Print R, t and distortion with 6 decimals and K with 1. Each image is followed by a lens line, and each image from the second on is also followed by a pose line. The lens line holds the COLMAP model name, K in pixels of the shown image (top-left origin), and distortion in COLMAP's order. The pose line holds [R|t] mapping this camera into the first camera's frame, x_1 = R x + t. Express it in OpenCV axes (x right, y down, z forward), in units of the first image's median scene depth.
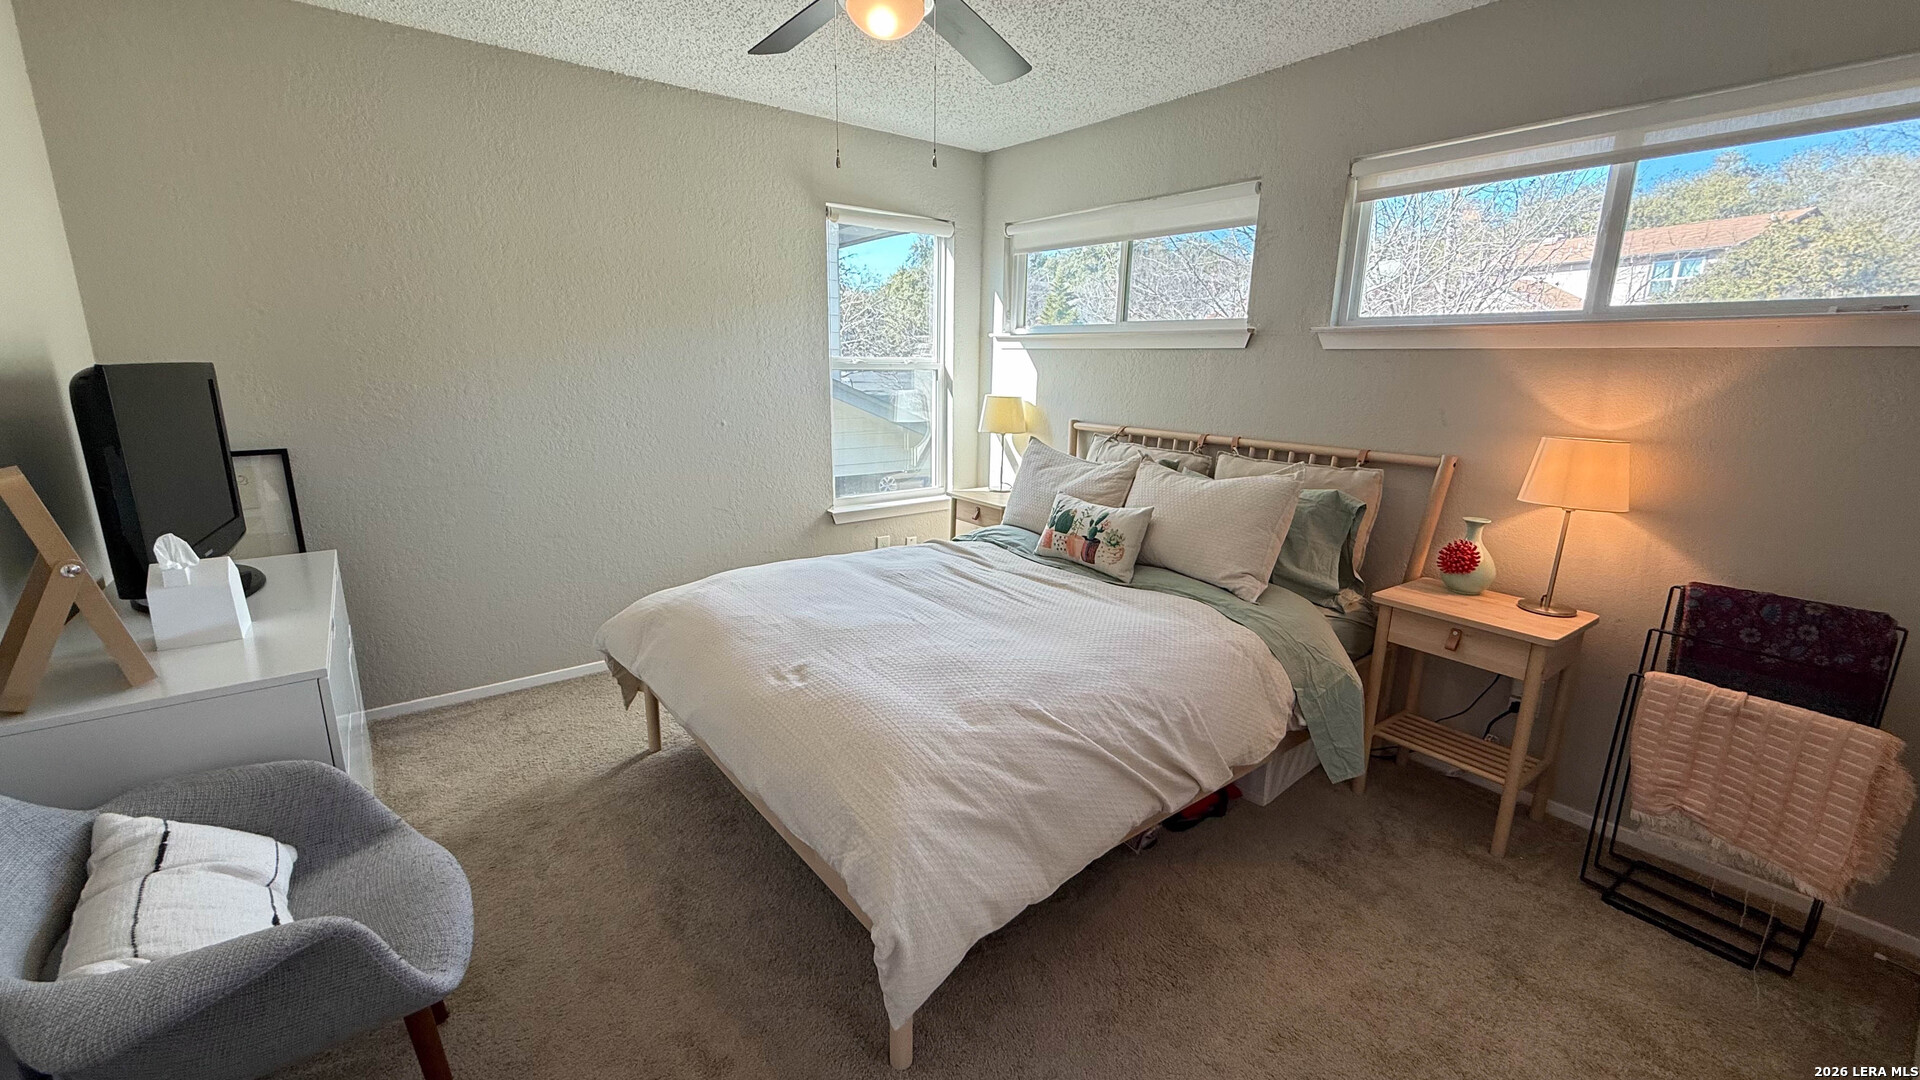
lens RADIAL K [[760.1, 0, 950.7], [0, 760.1, 537.0], [0, 0, 1]] dist [0.000954, -0.000184]
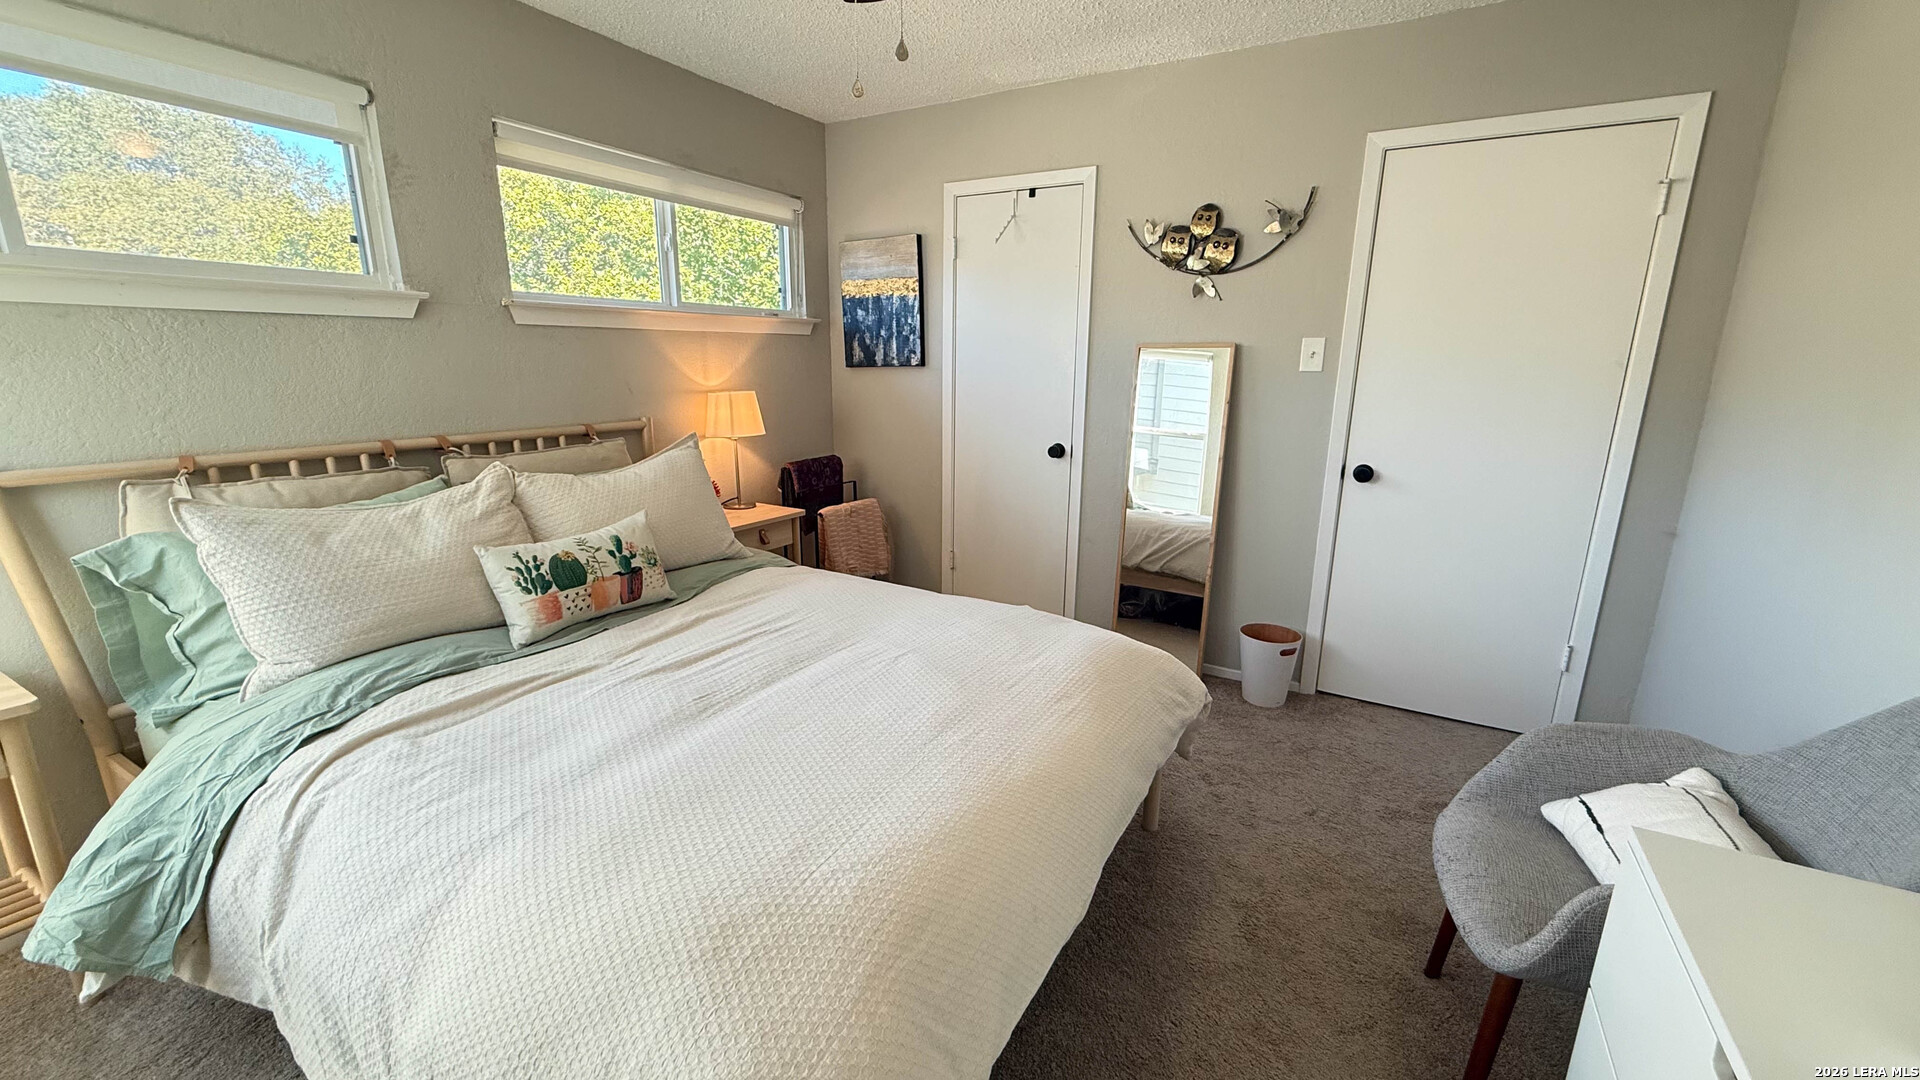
lens RADIAL K [[760.1, 0, 958.6], [0, 760.1, 542.4], [0, 0, 1]] dist [0.000954, -0.000184]
pose [[-0.392481, -0.238902, 0.888192, -0.629522], [0.191624, 0.923248, 0.333007, -0.218274], [-0.899577, 0.300898, -0.316577, 0.938359]]
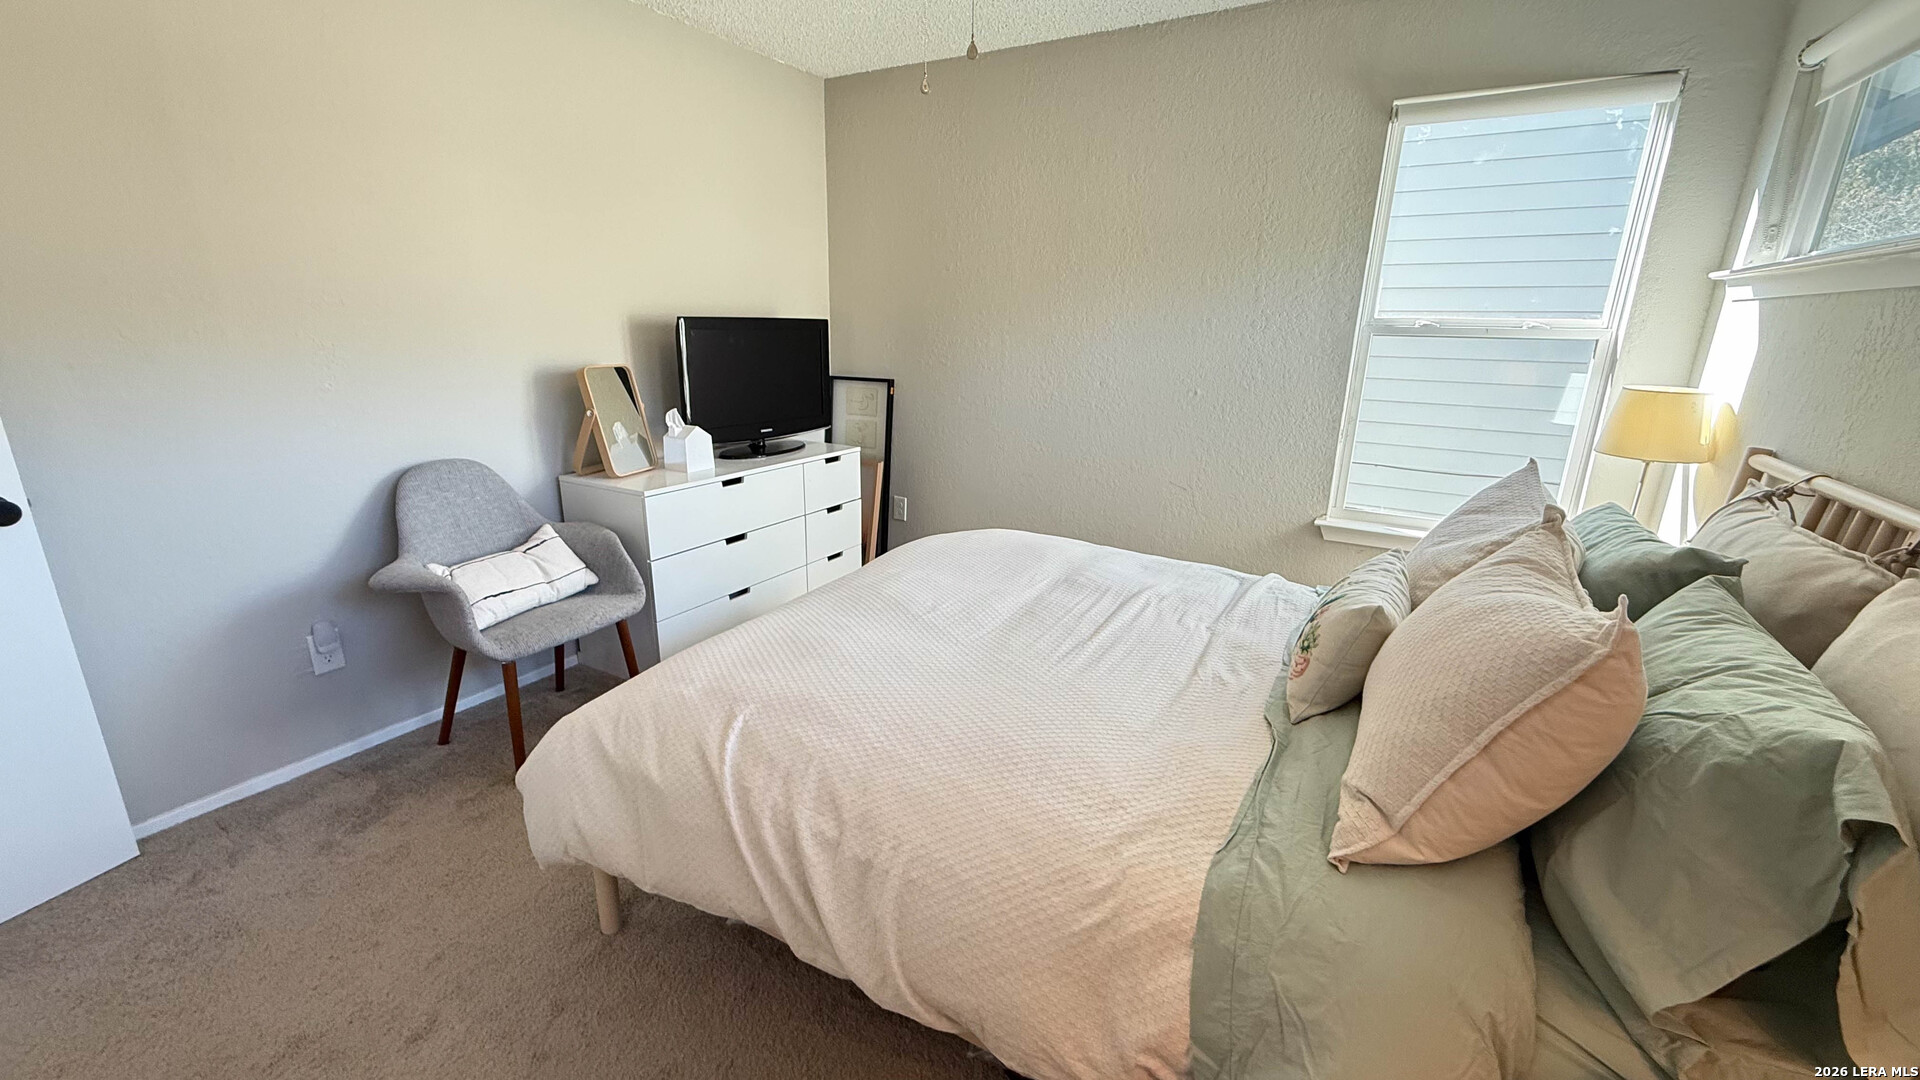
lens RADIAL K [[760.1, 0, 949.5], [0, 760.1, 532.3], [0, 0, 1]] dist [0.000954, -0.000184]
pose [[0.378992, 0.244651, -0.892475, 0.577631], [-0.220611, 0.960501, 0.169616, -0.105812], [0.898719, 0.132606, 0.417995, 0.519678]]
